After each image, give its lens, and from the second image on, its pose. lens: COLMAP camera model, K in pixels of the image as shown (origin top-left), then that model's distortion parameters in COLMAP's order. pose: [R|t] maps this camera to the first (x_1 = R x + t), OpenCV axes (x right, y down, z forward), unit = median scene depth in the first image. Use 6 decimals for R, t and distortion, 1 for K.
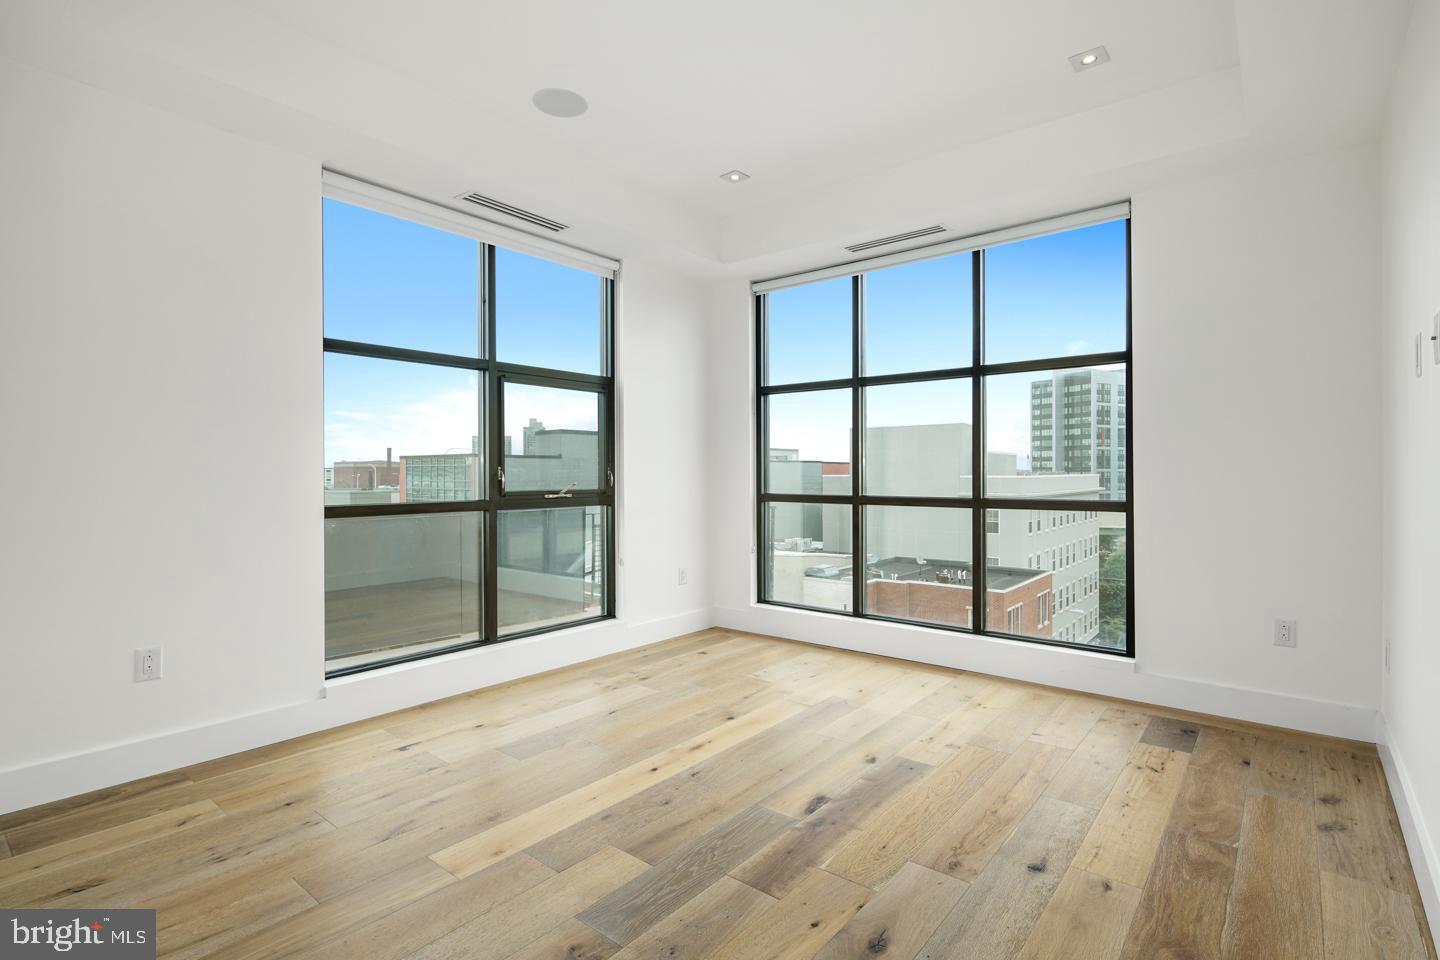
lens RADIAL K [[696.8, 0, 712.1], [0, 696.8, 469.8], [0, 0, 1]] dist [0.001159, -0.000479]
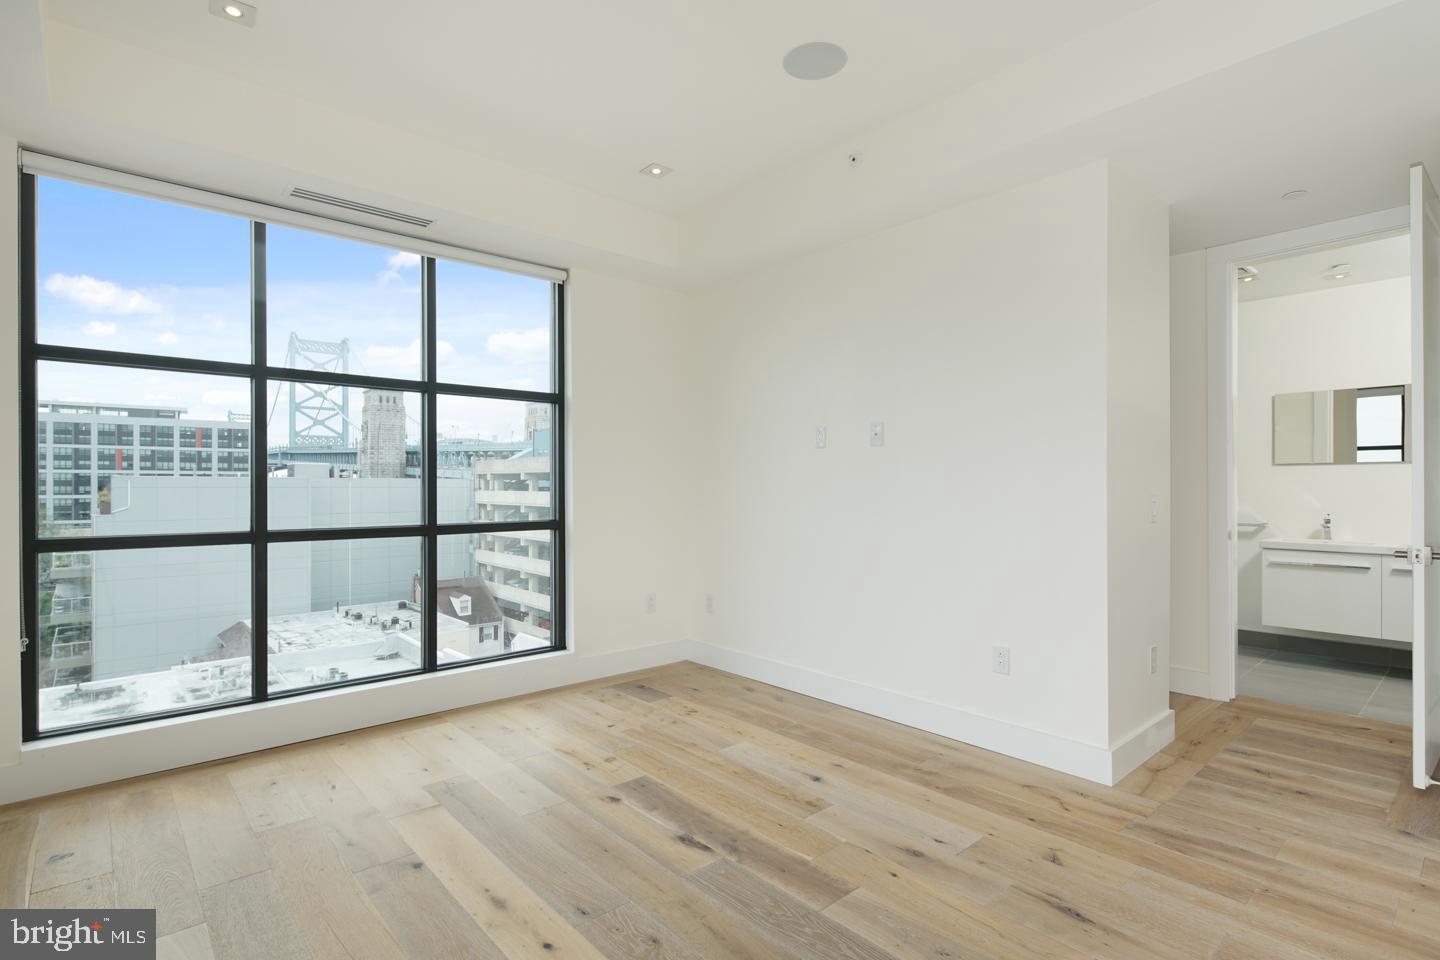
lens RADIAL K [[703.6, 0, 712.7], [0, 703.6, 487.9], [0, 0, 1]] dist [0.002082, -0.000653]
pose [[0.154577, -0.000959, 0.987980, -0.744877], [-0.004397, 0.999989, 0.001658, -0.017582], [-0.987971, -0.004601, 0.154571, 0.748500]]
